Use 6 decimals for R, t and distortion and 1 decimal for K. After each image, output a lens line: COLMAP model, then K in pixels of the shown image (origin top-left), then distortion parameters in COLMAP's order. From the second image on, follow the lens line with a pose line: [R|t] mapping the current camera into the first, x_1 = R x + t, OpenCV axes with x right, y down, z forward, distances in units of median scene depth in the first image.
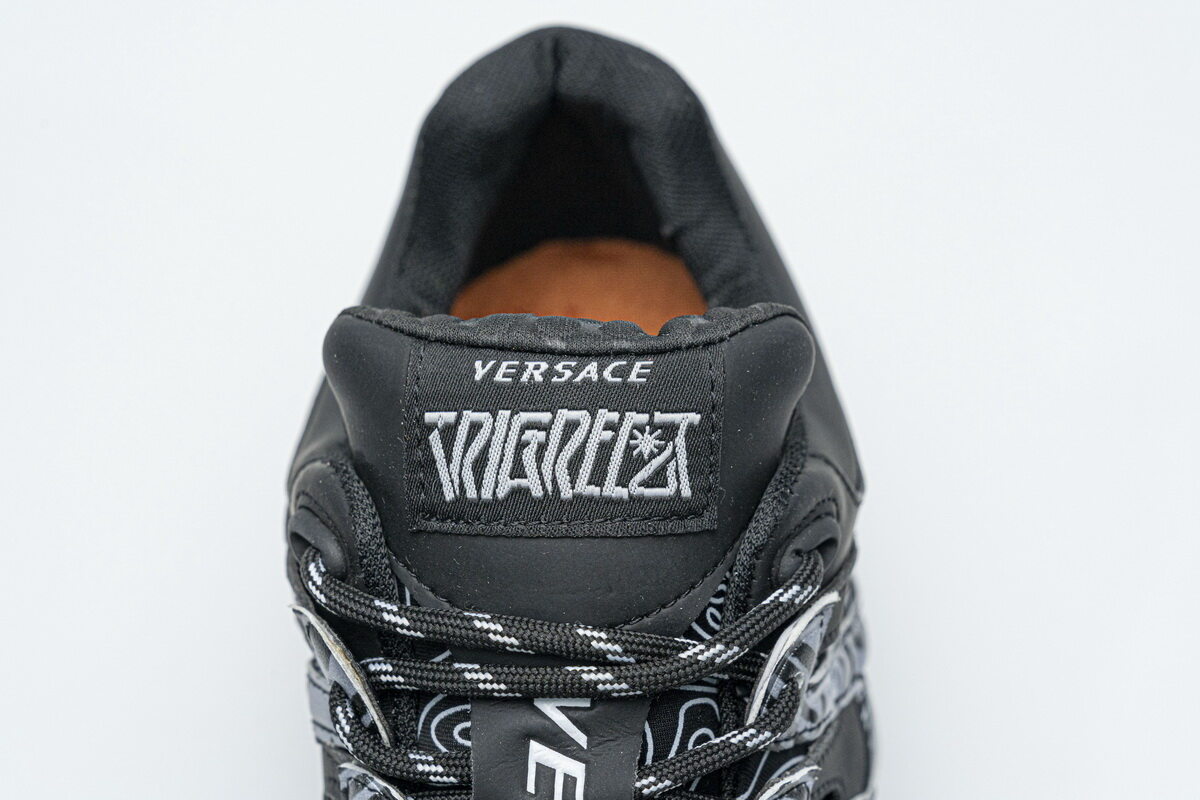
lens RADIAL K [[2271.4, 0, 602.9], [0, 2271.4, 423.4], [0, 0, 1]] dist [0.010837, -0.246127]
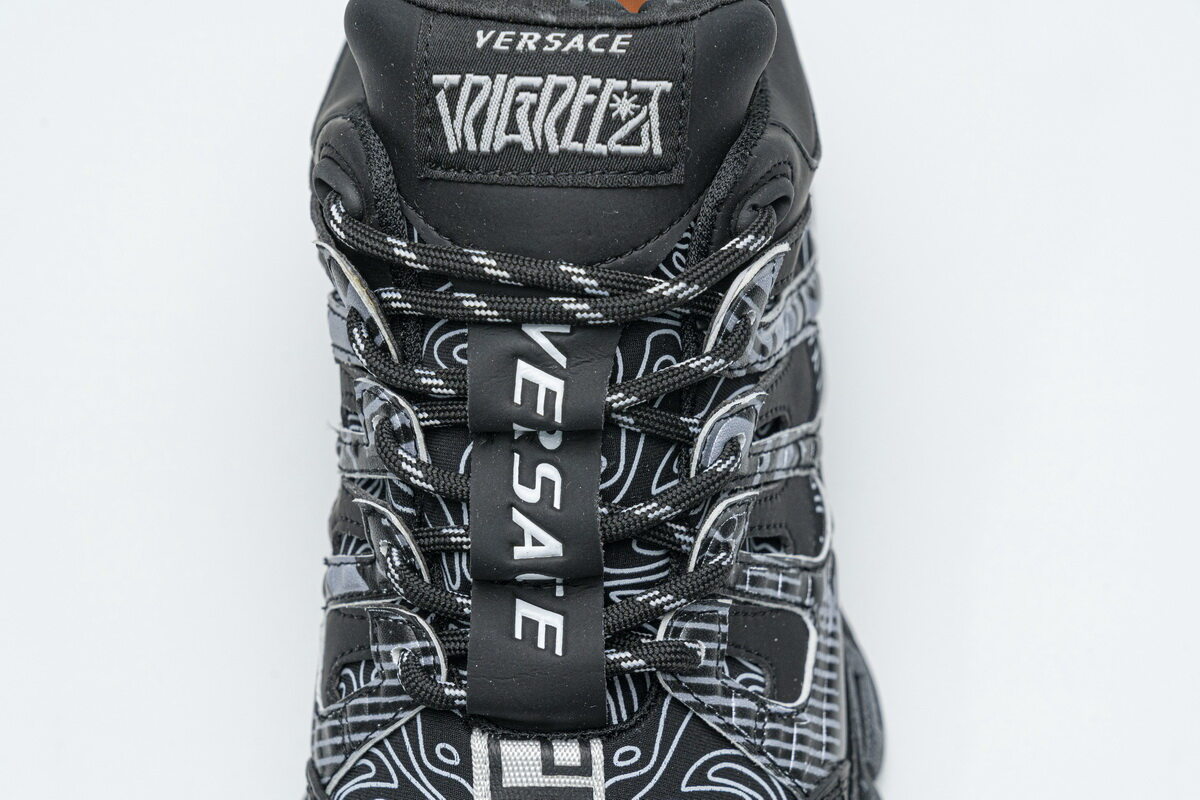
lens RADIAL K [[2271.4, 0, 602.9], [0, 2271.4, 423.4], [0, 0, 1]] dist [0.010837, -0.246127]
pose [[0.999618, 0.027279, -0.004534, 0.017844], [-0.026425, 0.990614, 0.134110, 0.013508], [0.008150, -0.133939, 0.990956, -0.164138]]
